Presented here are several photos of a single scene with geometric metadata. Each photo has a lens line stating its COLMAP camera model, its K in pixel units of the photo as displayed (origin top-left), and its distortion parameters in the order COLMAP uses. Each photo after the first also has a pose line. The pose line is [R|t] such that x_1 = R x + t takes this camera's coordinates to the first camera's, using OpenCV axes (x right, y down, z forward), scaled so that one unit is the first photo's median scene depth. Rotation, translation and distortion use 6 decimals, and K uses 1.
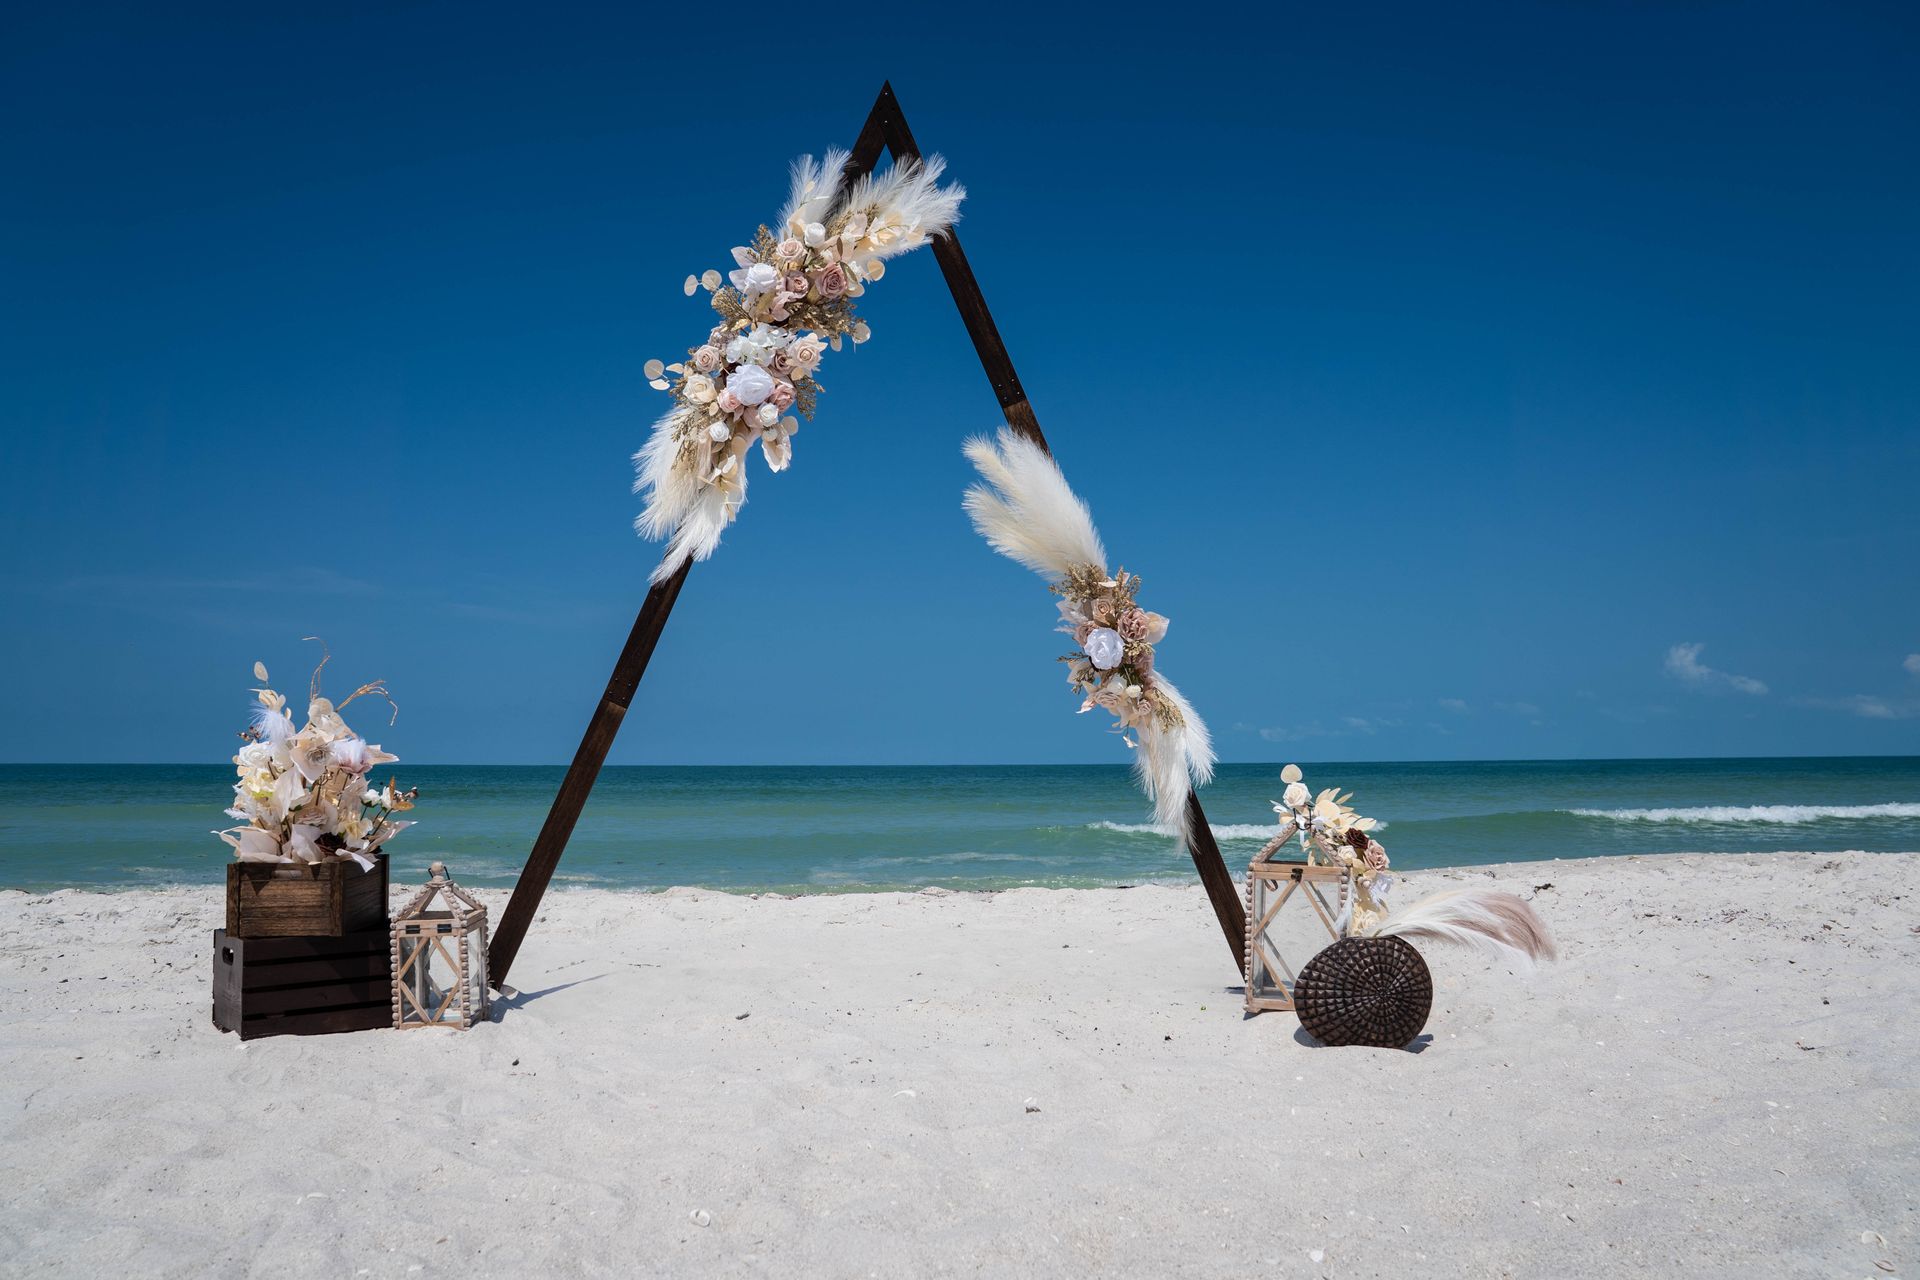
lens RADIAL K [[1345.6, 0, 955.8], [0, 1345.6, 632.0], [0, 0, 1]] dist [-0.123935, 0.072793]
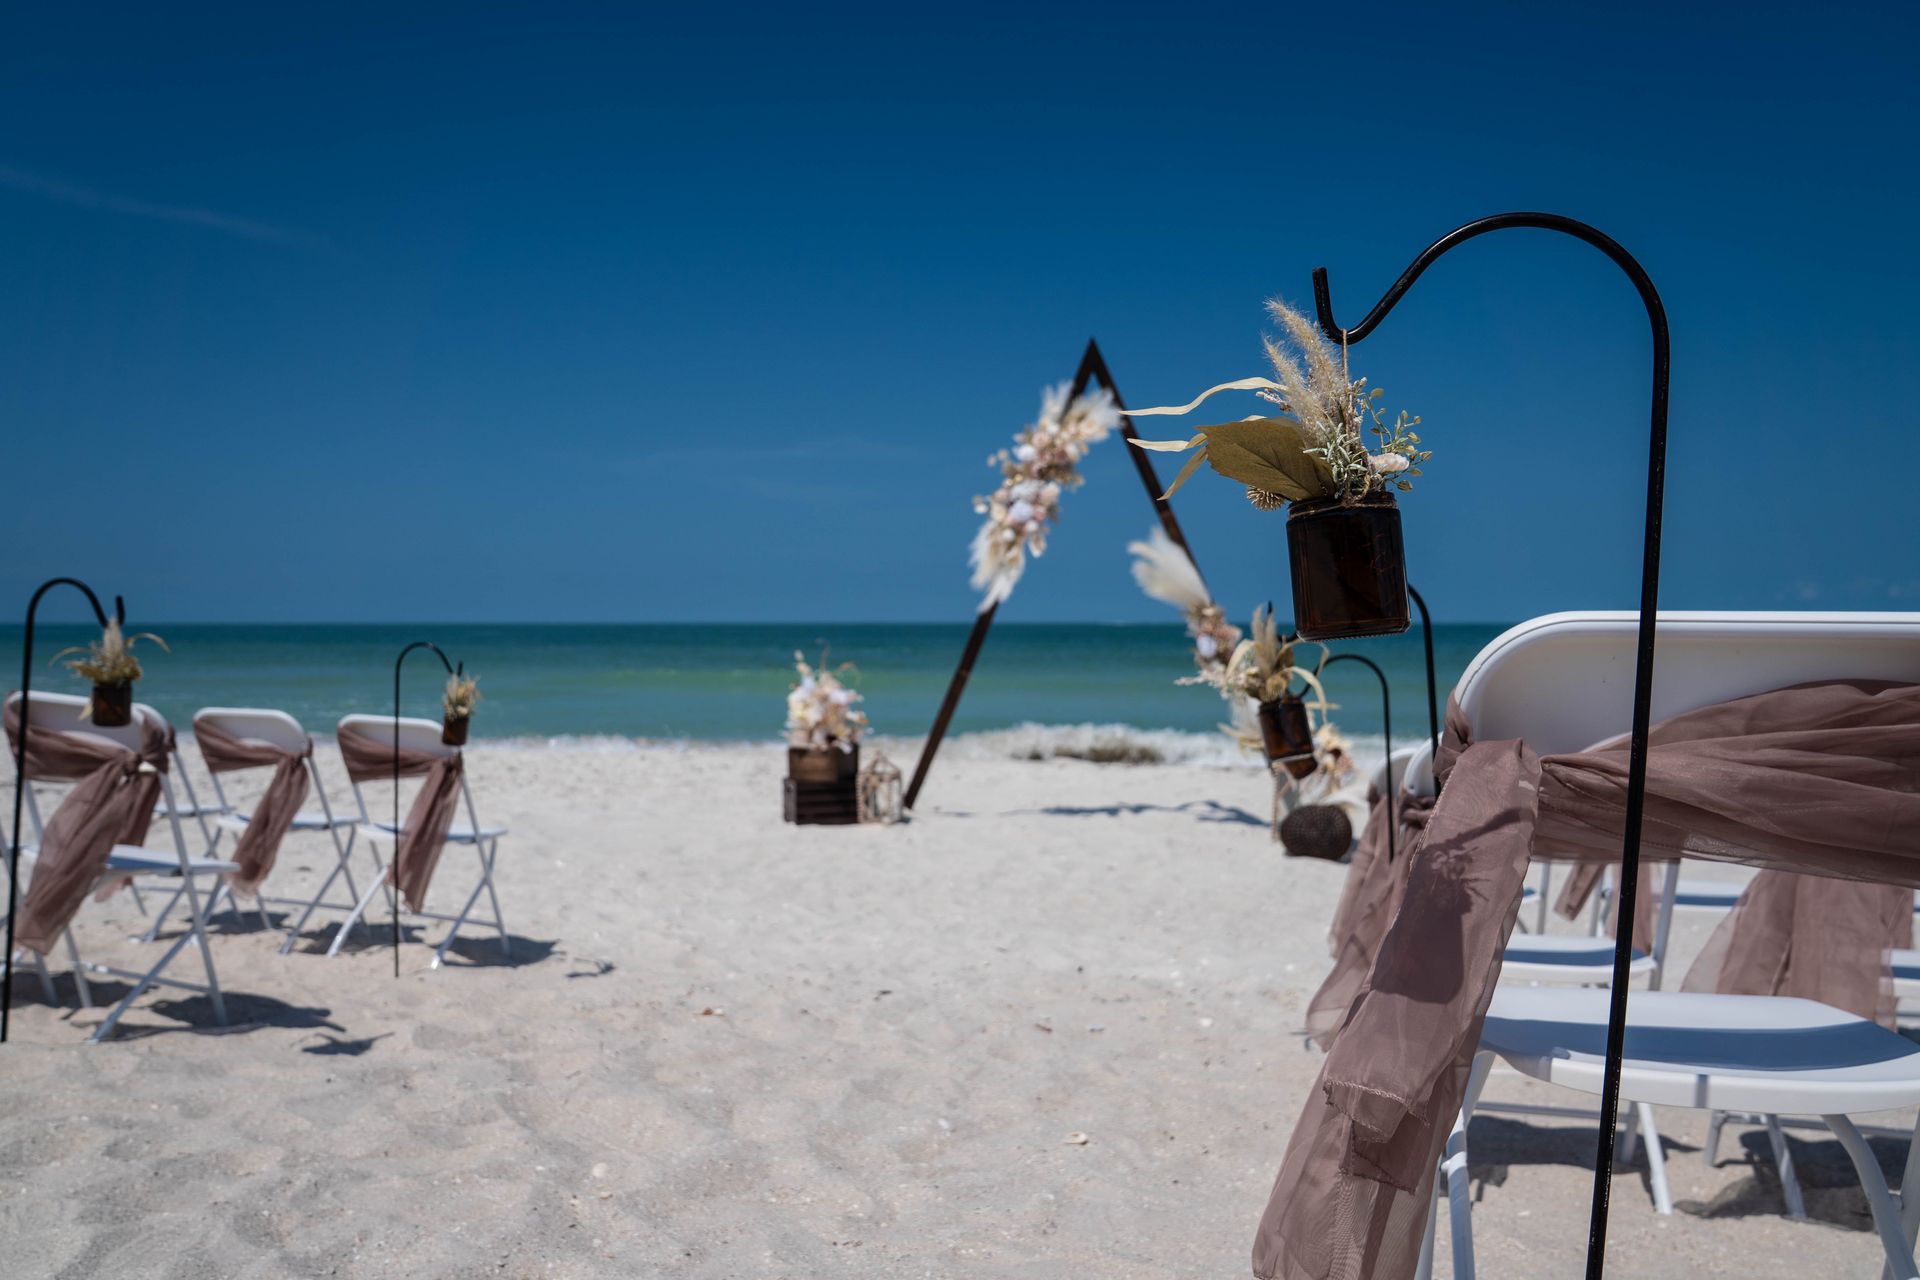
lens RADIAL K [[1740.1, 0, 959.5], [0, 1740.1, 698.5], [0, 0, 1]] dist [-0.087828, 0.012615]
pose [[0.931473, 0.018911, -0.363320, 0.690697], [0.028063, 0.991938, 0.123578, -0.230207], [0.362728, -0.125305, 0.923432, -1.420612]]
